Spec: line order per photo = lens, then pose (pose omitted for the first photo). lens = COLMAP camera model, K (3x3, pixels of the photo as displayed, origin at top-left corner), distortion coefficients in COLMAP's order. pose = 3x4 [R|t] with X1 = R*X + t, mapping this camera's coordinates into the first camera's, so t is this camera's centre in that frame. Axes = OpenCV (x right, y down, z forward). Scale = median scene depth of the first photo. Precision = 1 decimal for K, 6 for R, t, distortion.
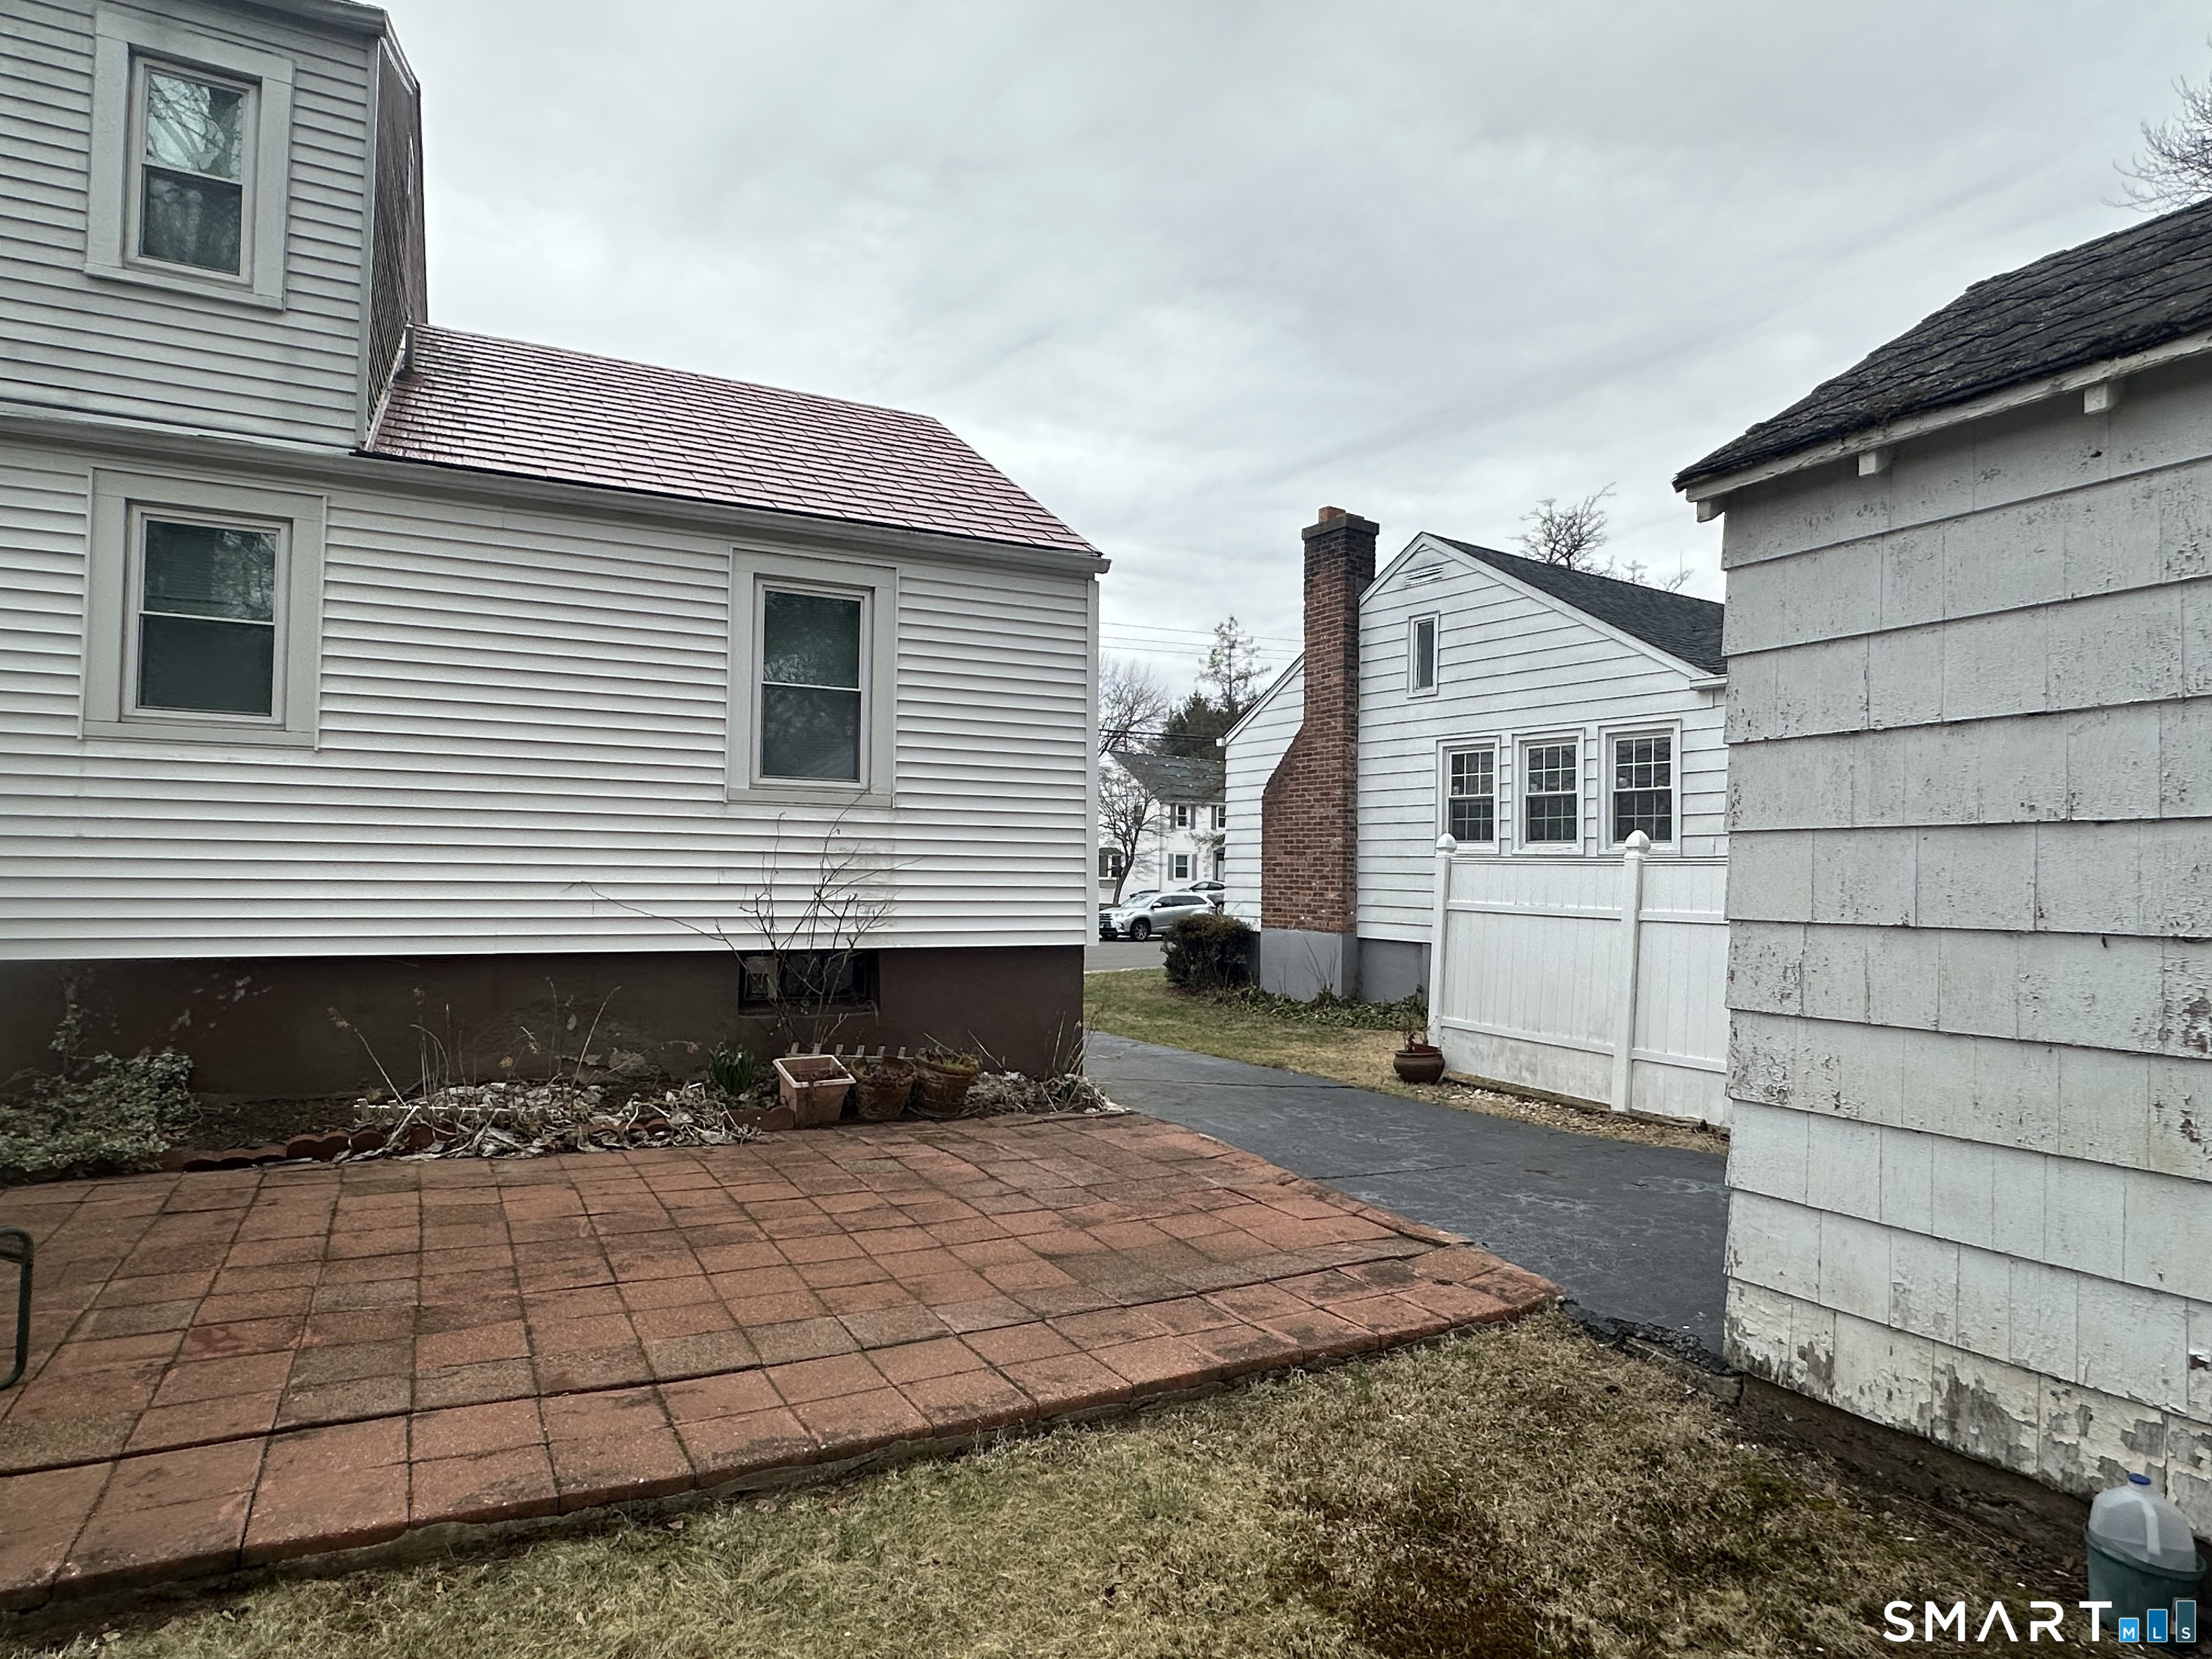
lens RADIAL K [[1260.8, 0, 1097.1], [0, 1260.8, 833.8], [0, 0, 1]] dist [-0.005690, -0.000737]
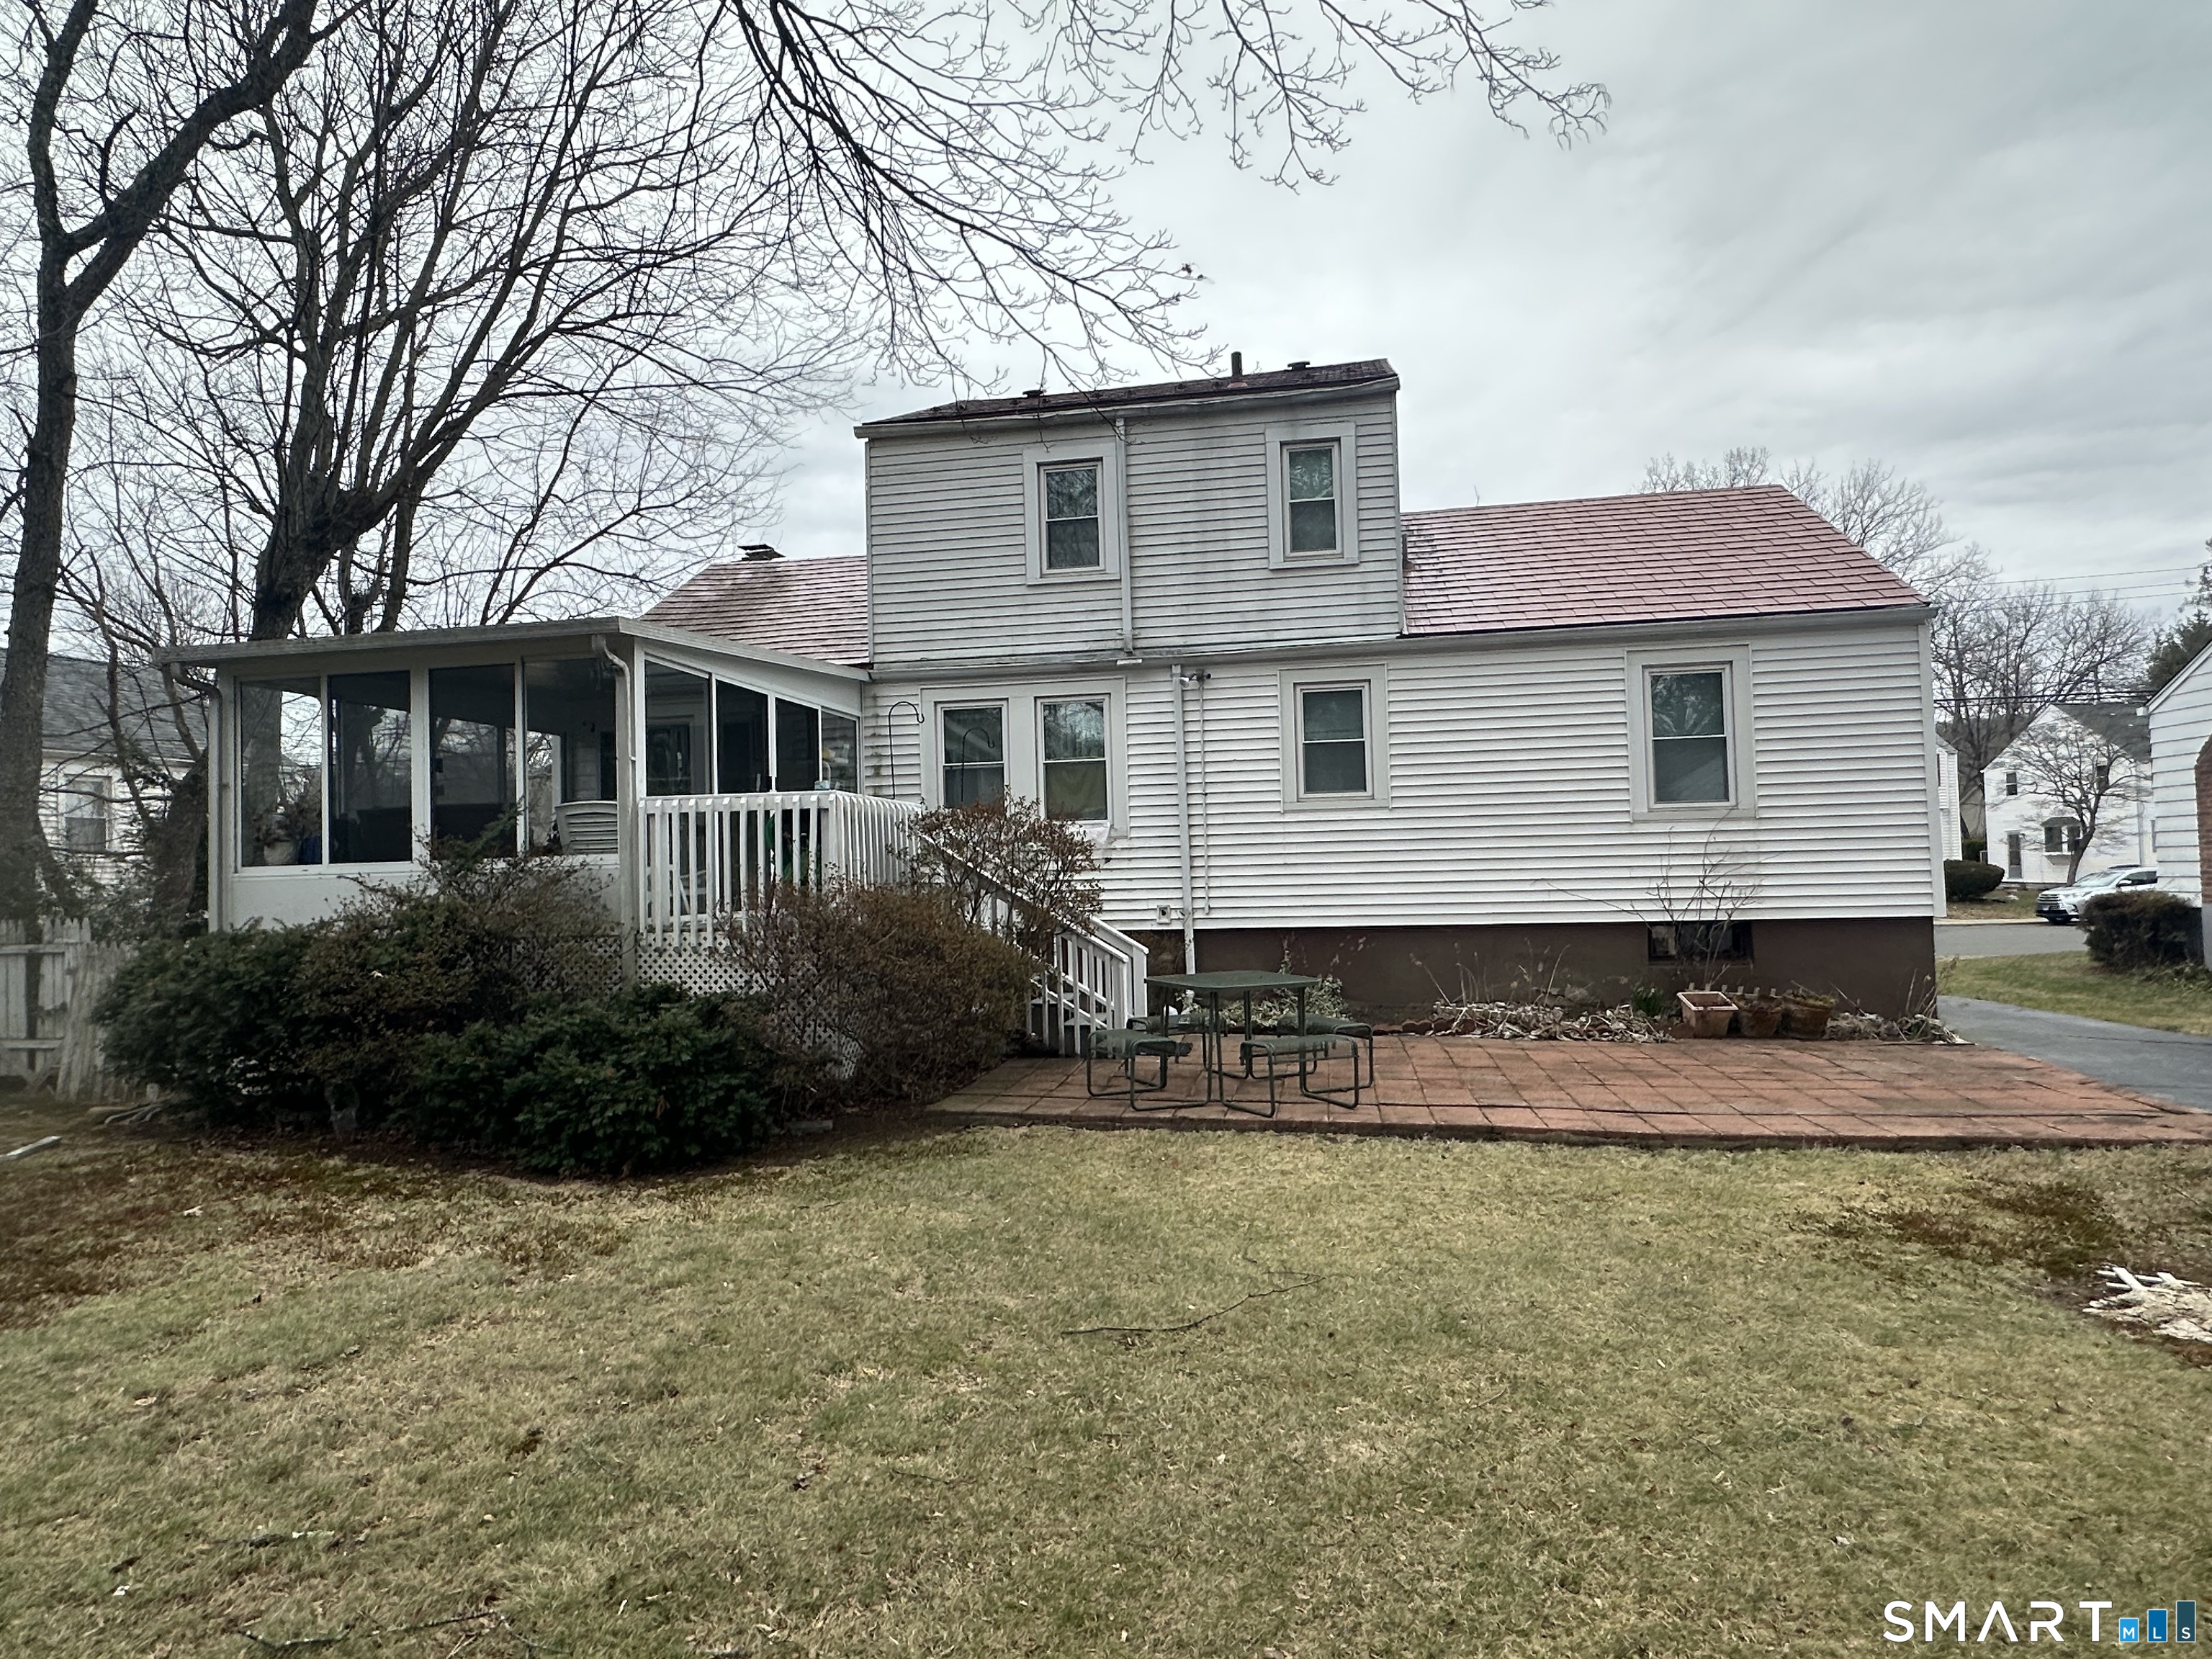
lens RADIAL K [[1261.1, 0, 1109.9], [0, 1261.1, 837.7], [0, 0, 1]] dist [-0.003921, -0.001945]
pose [[0.792844, -0.050842, -0.607300, 0.120722], [0.056462, 0.998356, -0.009867, -0.026971], [0.606804, -0.026467, 0.794411, -0.562045]]
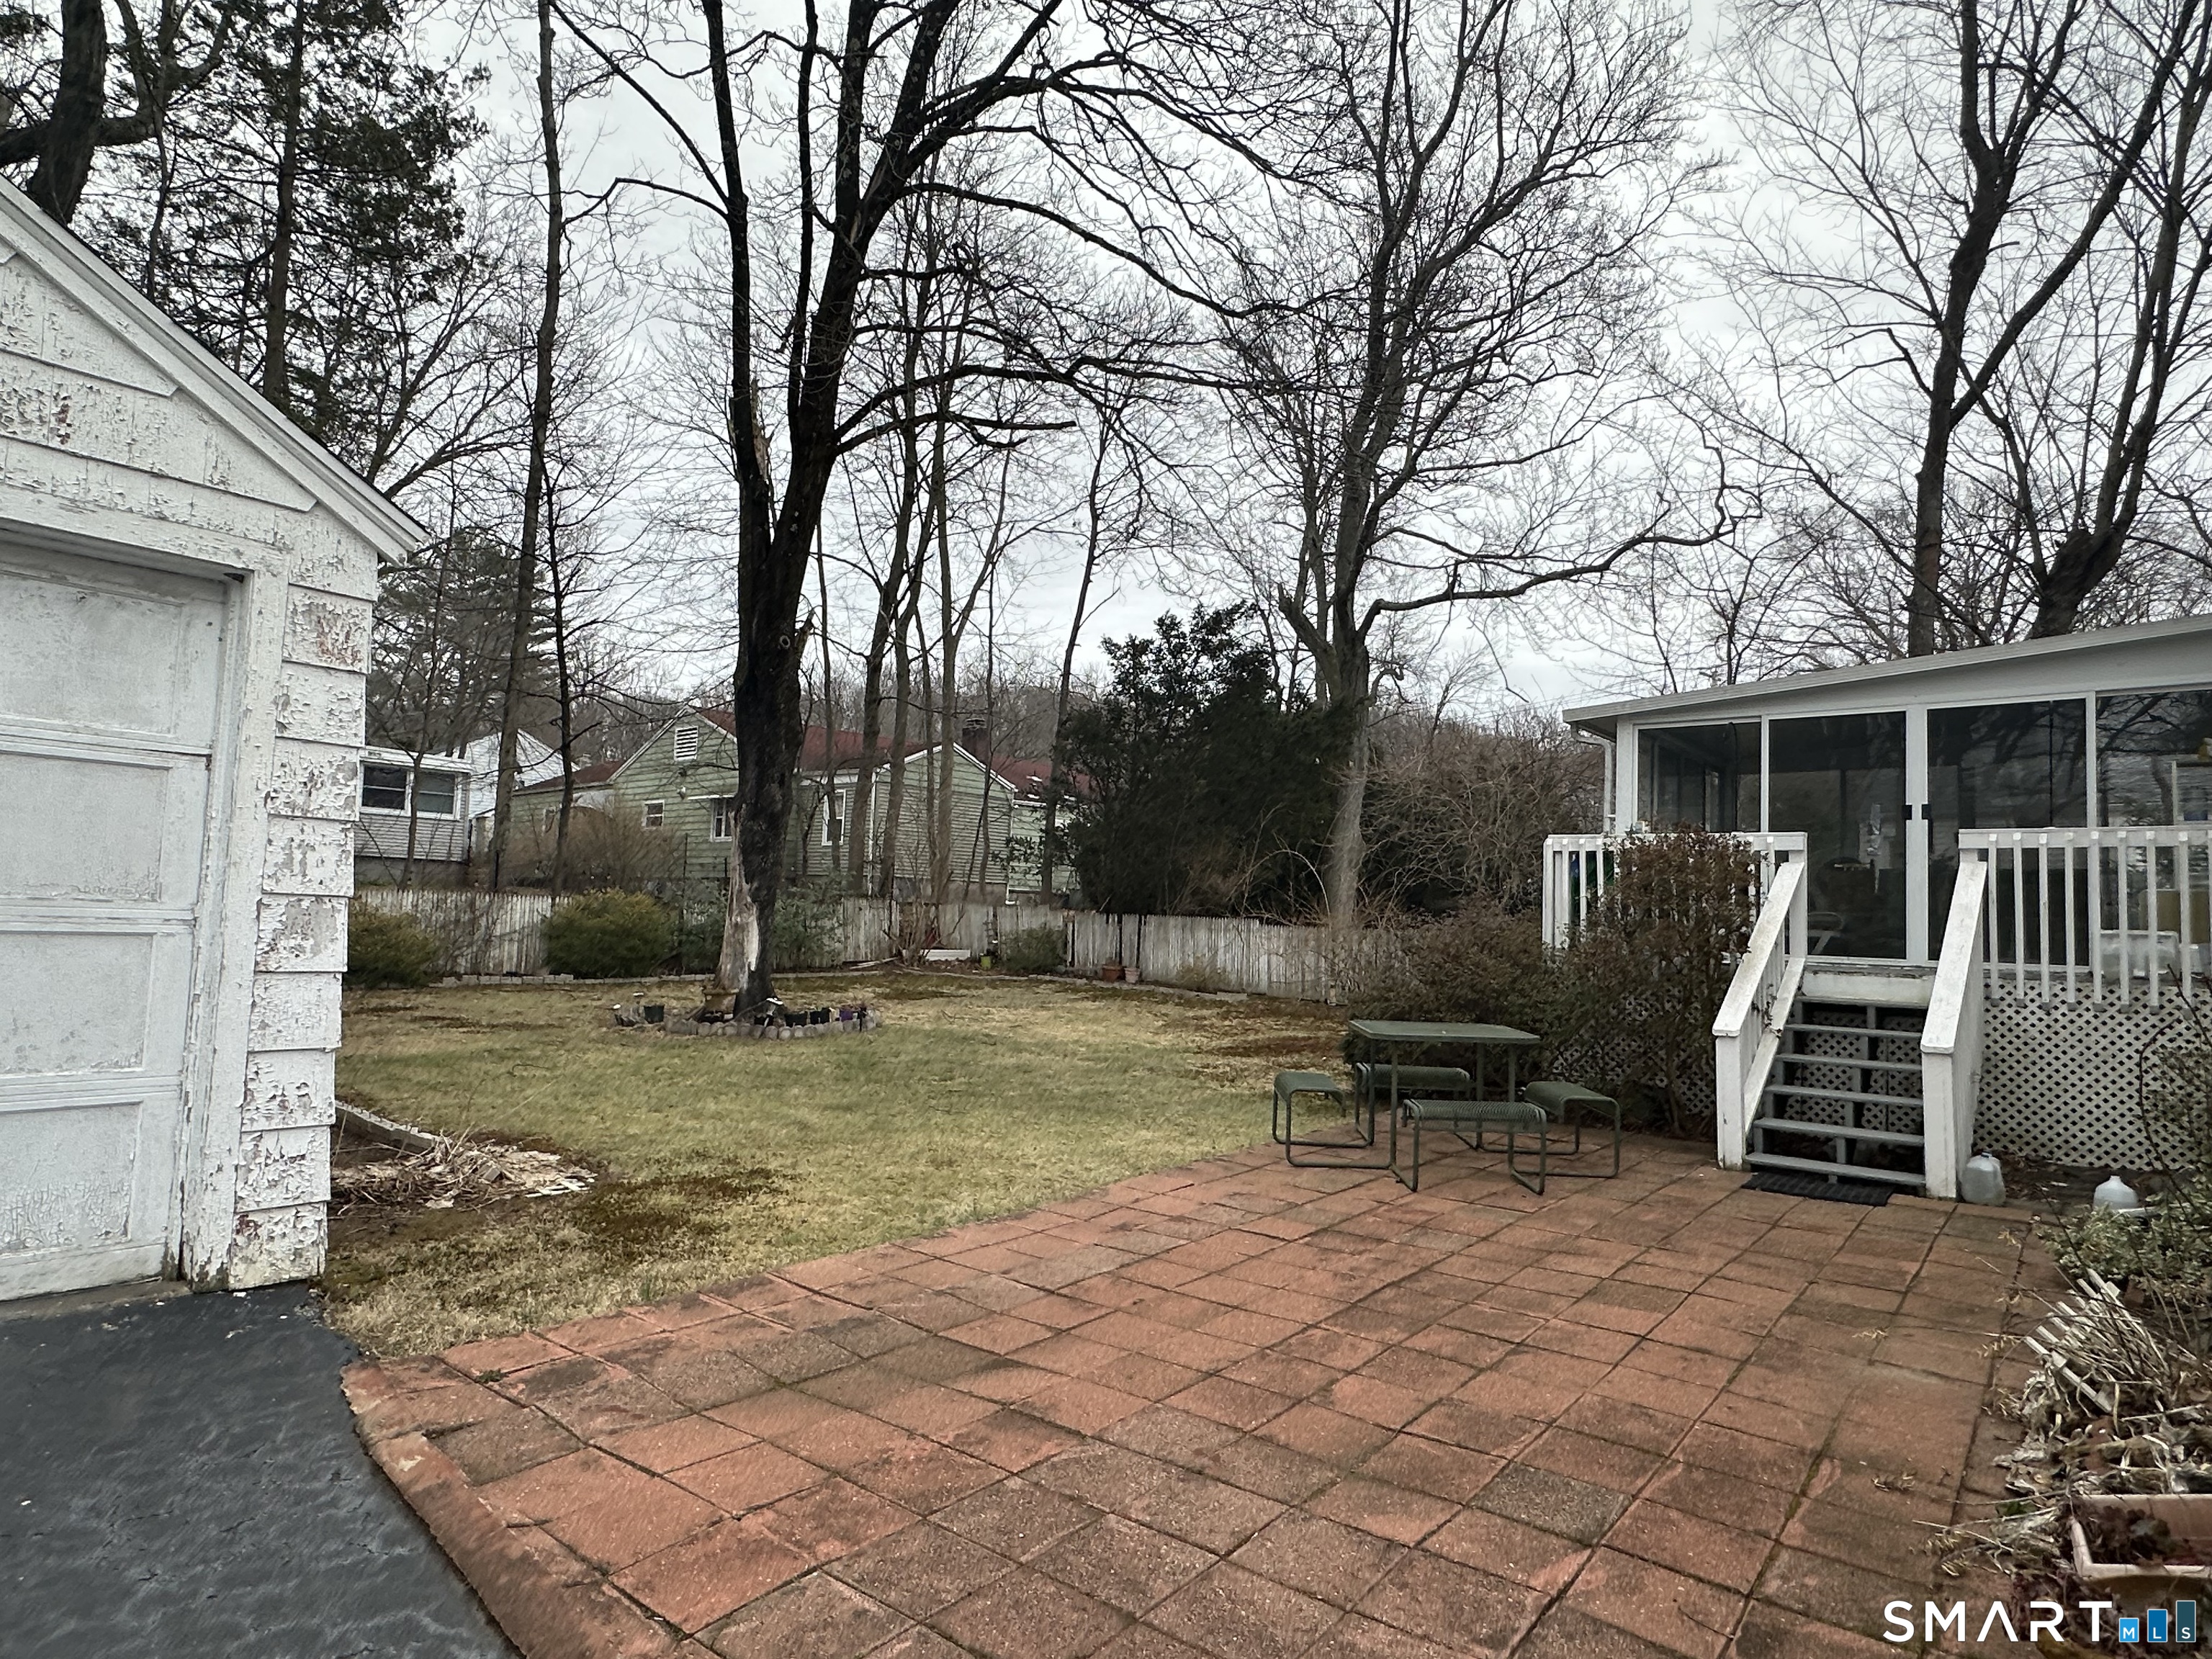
lens RADIAL K [[1260.8, 0, 1097.1], [0, 1260.8, 833.8], [0, 0, 1]] dist [-0.005690, -0.000737]
pose [[-0.918525, -0.076541, -0.387882, 0.160146], [-0.036048, 0.993208, -0.110628, 0.057181], [0.393715, -0.087633, -0.915046, 1.170177]]
